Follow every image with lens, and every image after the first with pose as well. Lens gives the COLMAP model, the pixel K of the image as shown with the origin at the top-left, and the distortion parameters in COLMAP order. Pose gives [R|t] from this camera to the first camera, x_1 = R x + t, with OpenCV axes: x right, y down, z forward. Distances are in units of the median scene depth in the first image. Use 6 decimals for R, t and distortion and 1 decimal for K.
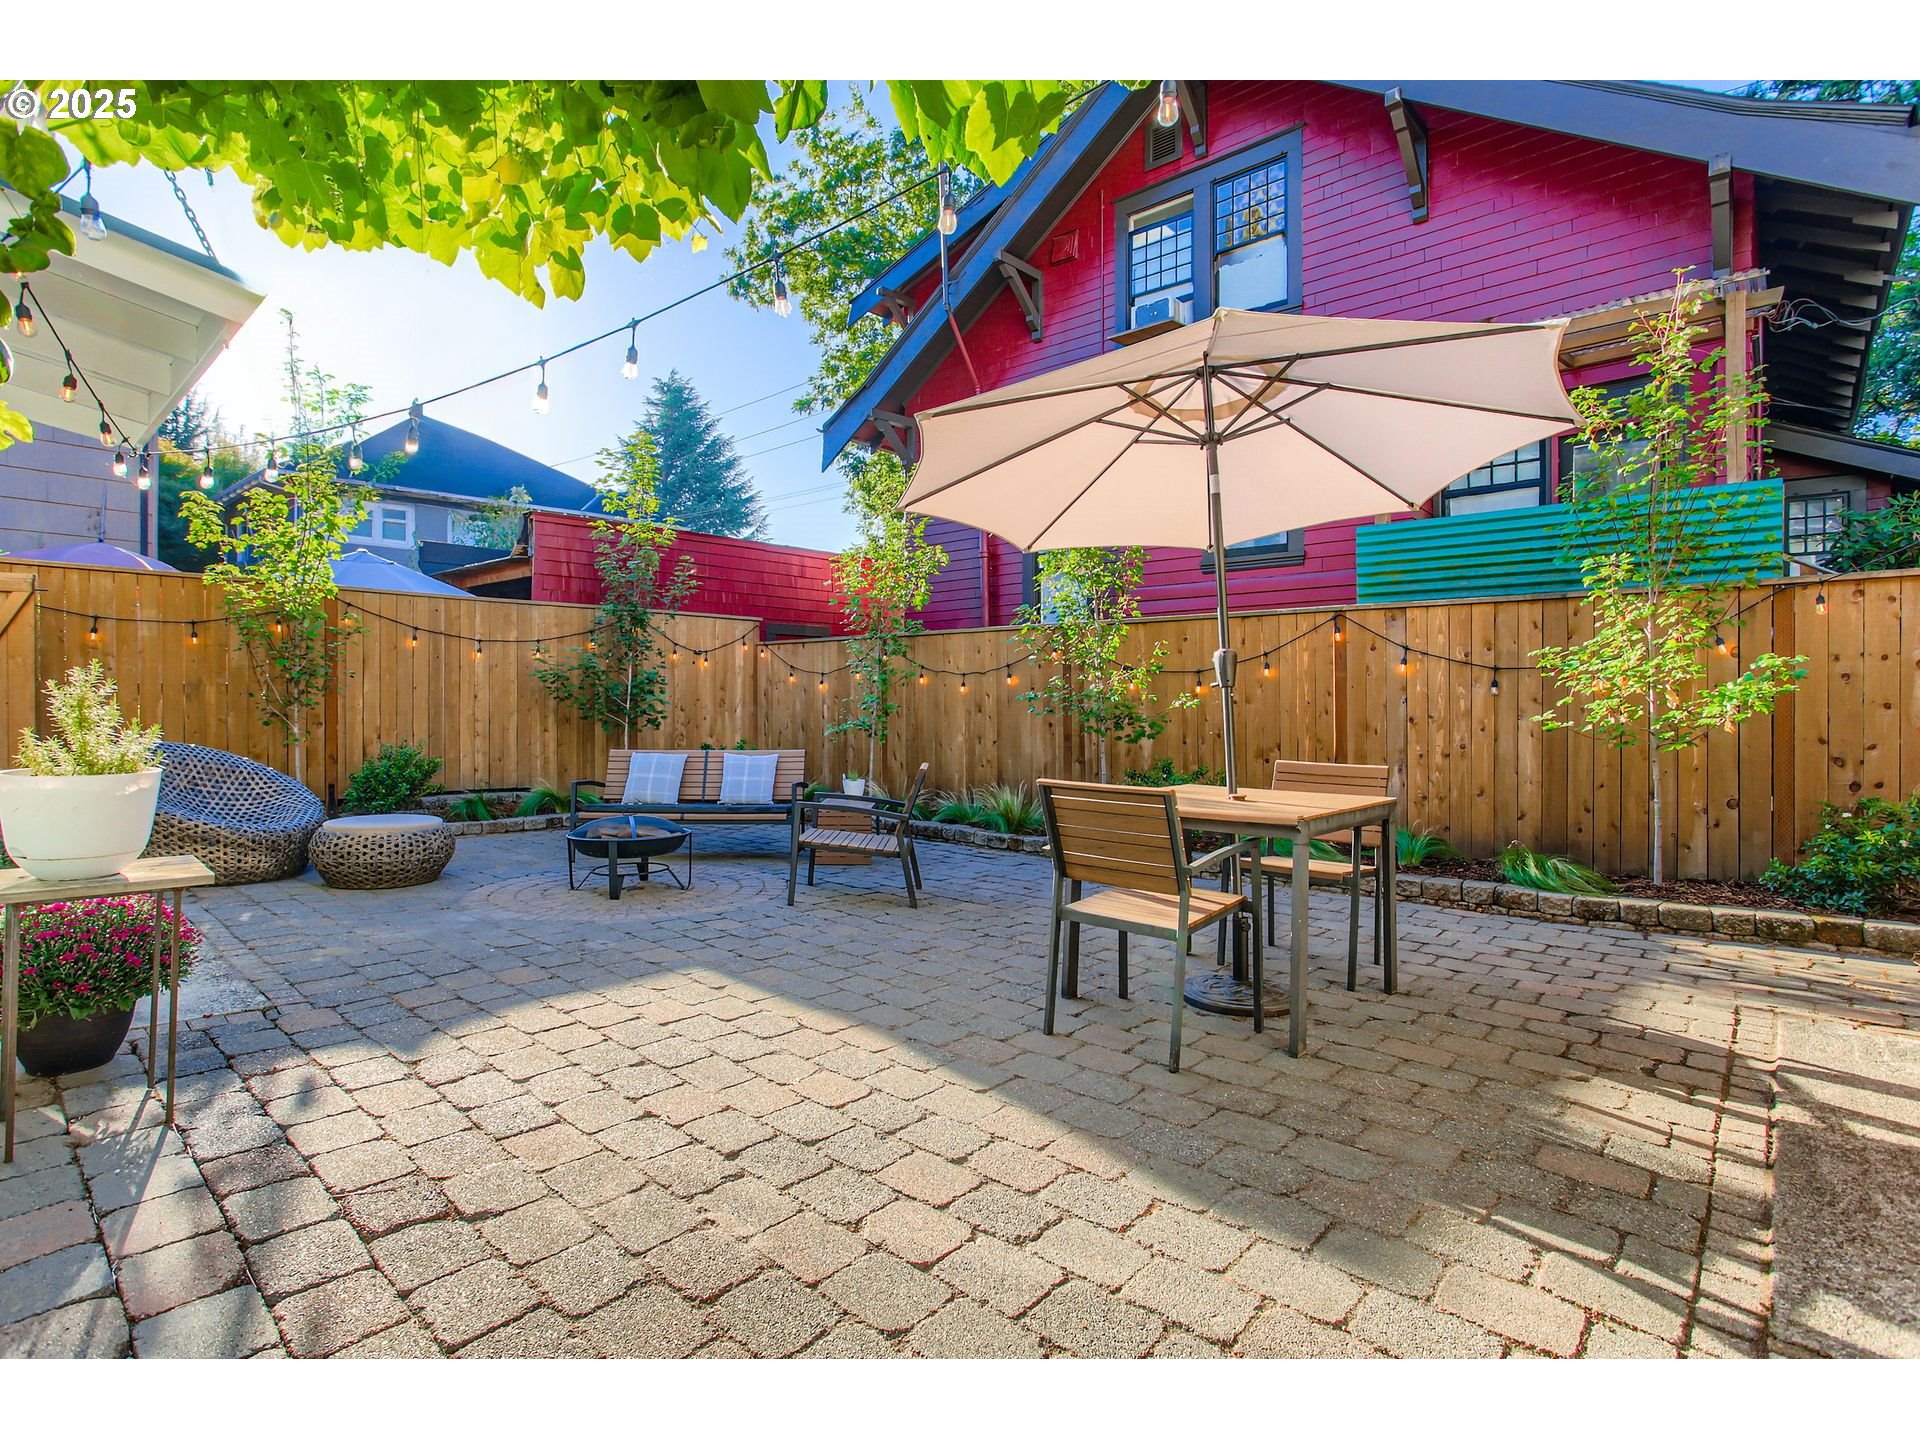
lens RADIAL K [[935.4, 0, 962.1], [0, 935.4, 709.2], [0, 0, 1]] dist [0.004018, 0.003698]
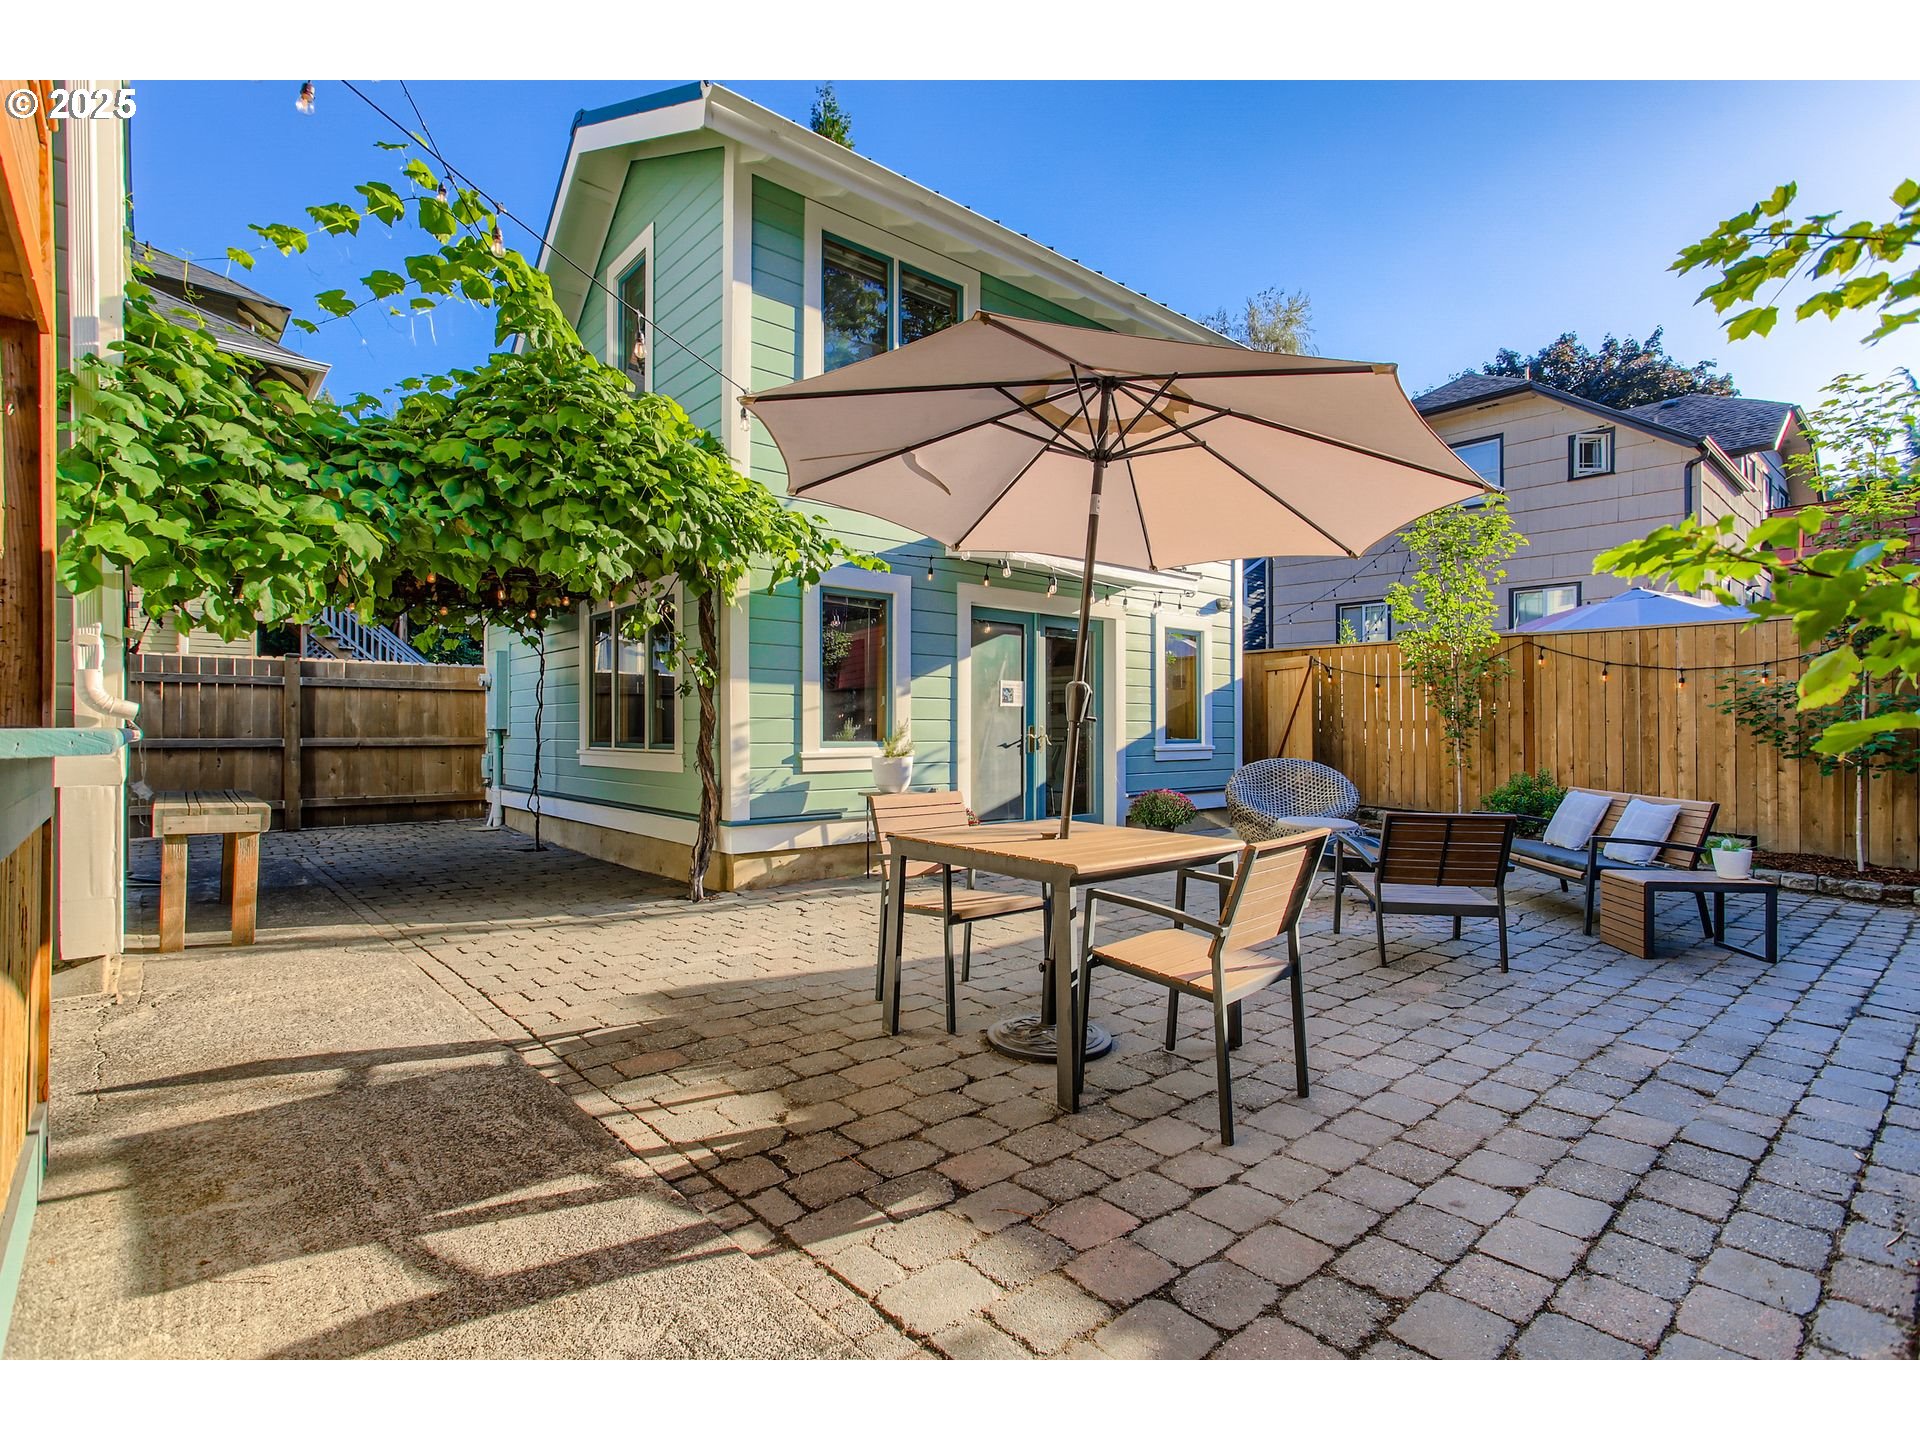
lens RADIAL K [[935.4, 0, 963.0], [0, 935.4, 724.5], [0, 0, 1]] dist [0.004018, 0.003698]
pose [[-0.124087, -0.007198, -0.992245, 1.681887], [-0.009481, 0.999937, -0.006068, -0.021183], [0.992226, 0.008654, -0.124147, 1.357154]]
